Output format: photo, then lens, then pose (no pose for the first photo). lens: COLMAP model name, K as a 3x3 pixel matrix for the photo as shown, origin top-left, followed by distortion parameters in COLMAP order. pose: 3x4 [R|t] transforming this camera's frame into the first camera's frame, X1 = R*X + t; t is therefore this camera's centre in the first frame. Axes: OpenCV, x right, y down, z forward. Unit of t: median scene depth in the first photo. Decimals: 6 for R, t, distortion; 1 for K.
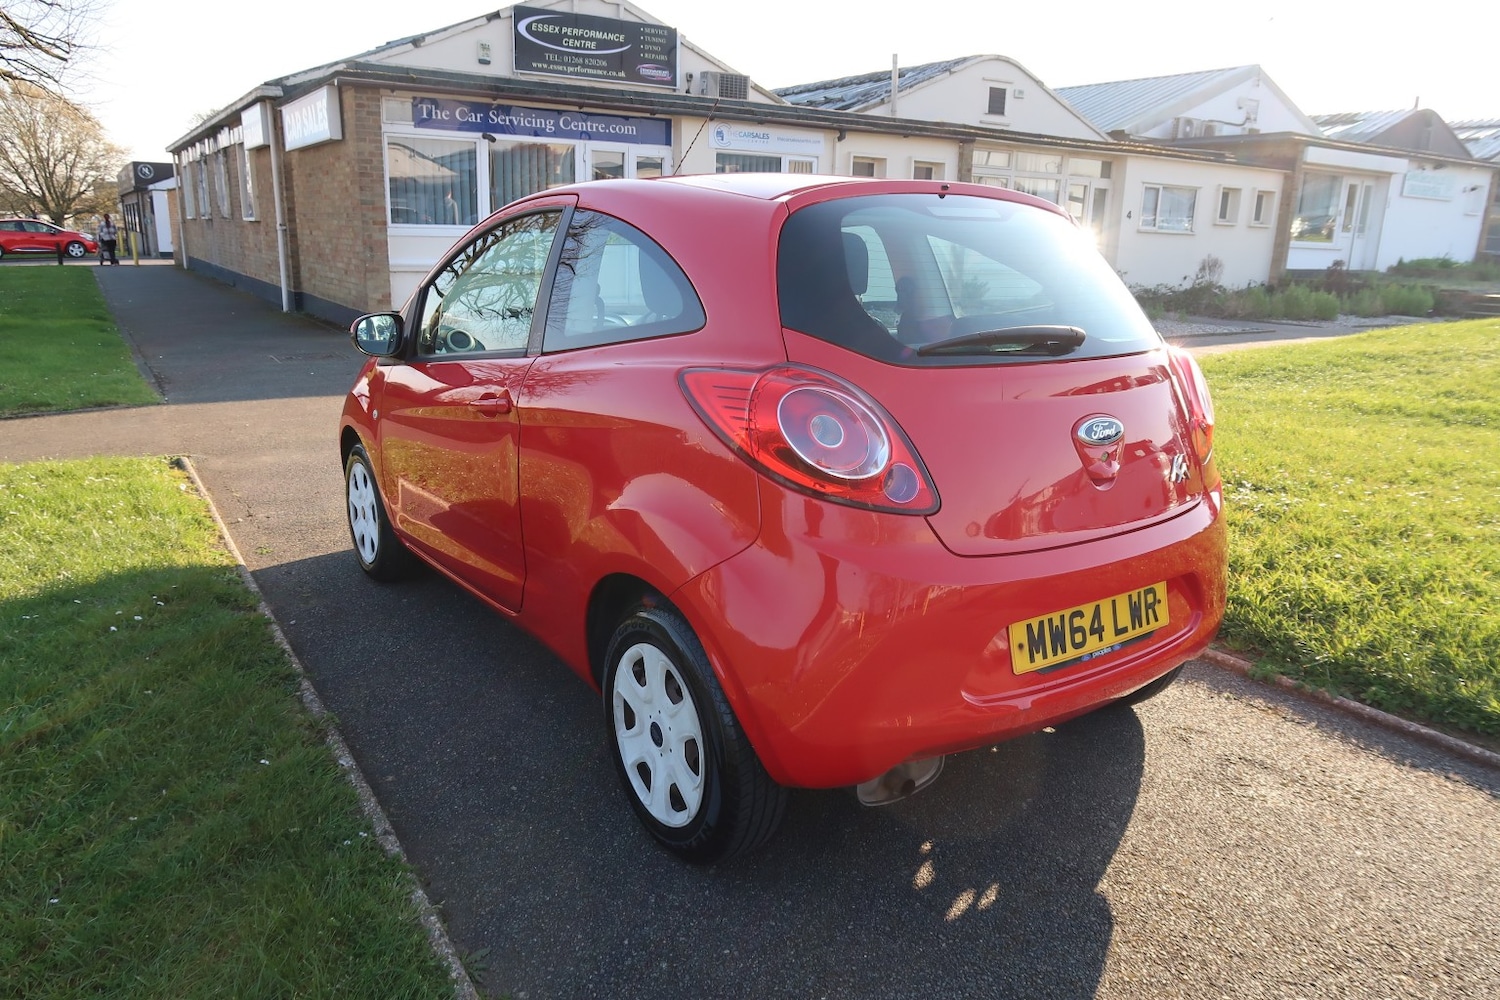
lens RADIAL K [[1051.4, 0, 750.0], [0, 1051.4, 507.6], [0, 0, 1]] dist [-0.027527, 0.011974]
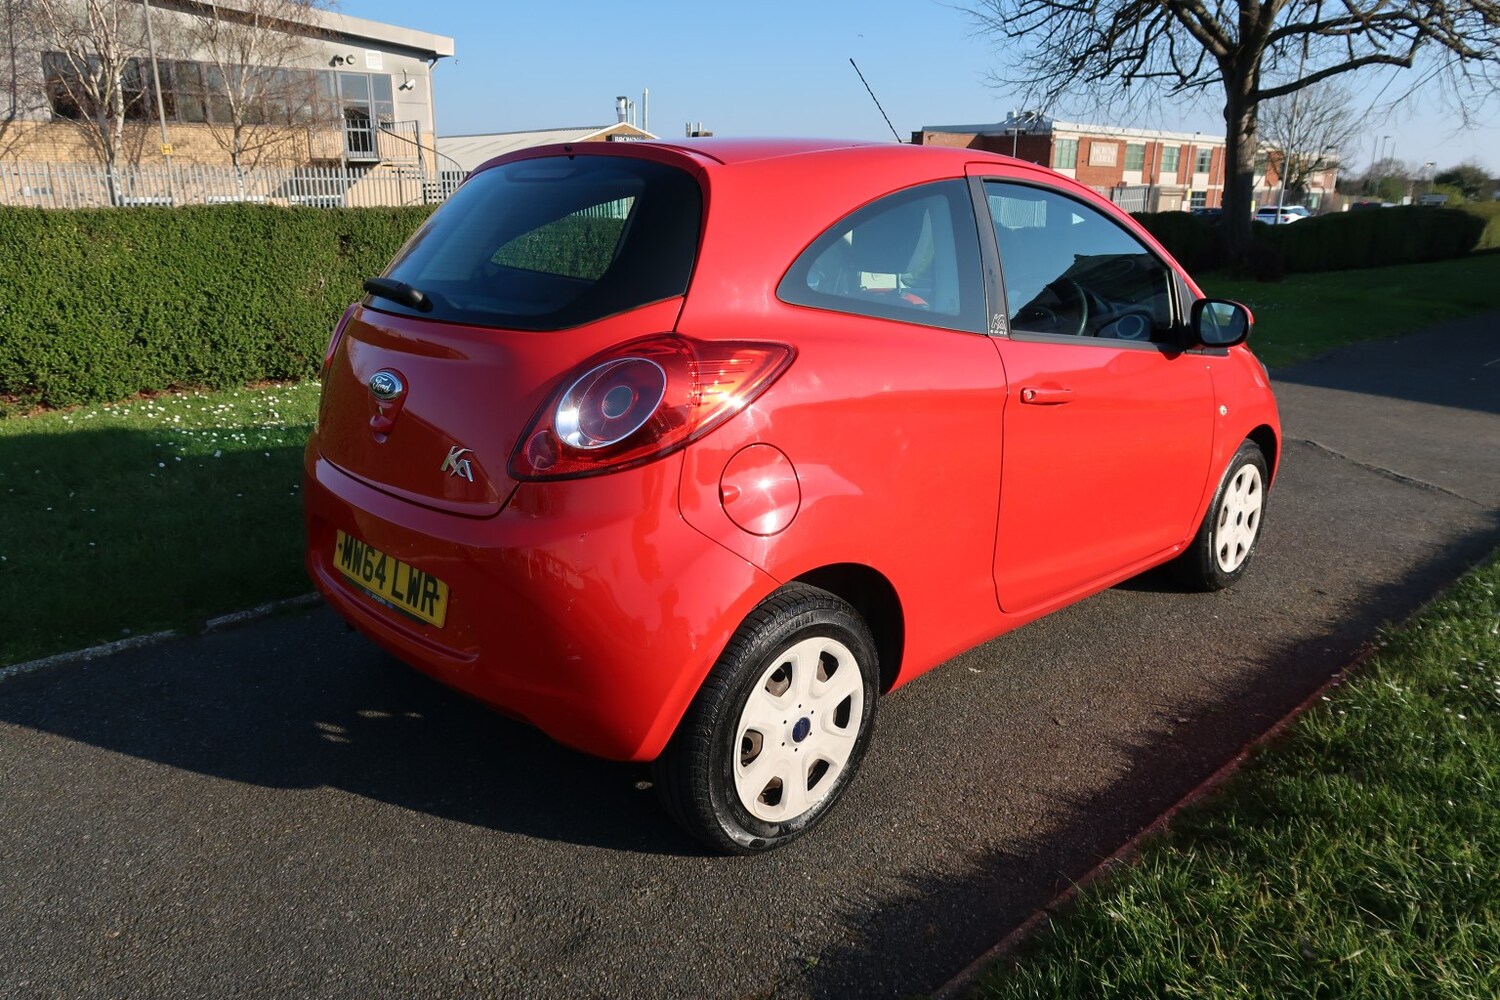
lens RADIAL K [[1051.4, 0, 738.6], [0, 1051.4, 499.4], [0, 0, 1]] dist [-0.027527, 0.011974]
pose [[0.159786, 0.264247, -0.951127, 0.207669], [-0.260349, 0.940673, 0.217605, -0.041817], [0.952201, 0.212855, 0.219103, 0.167381]]
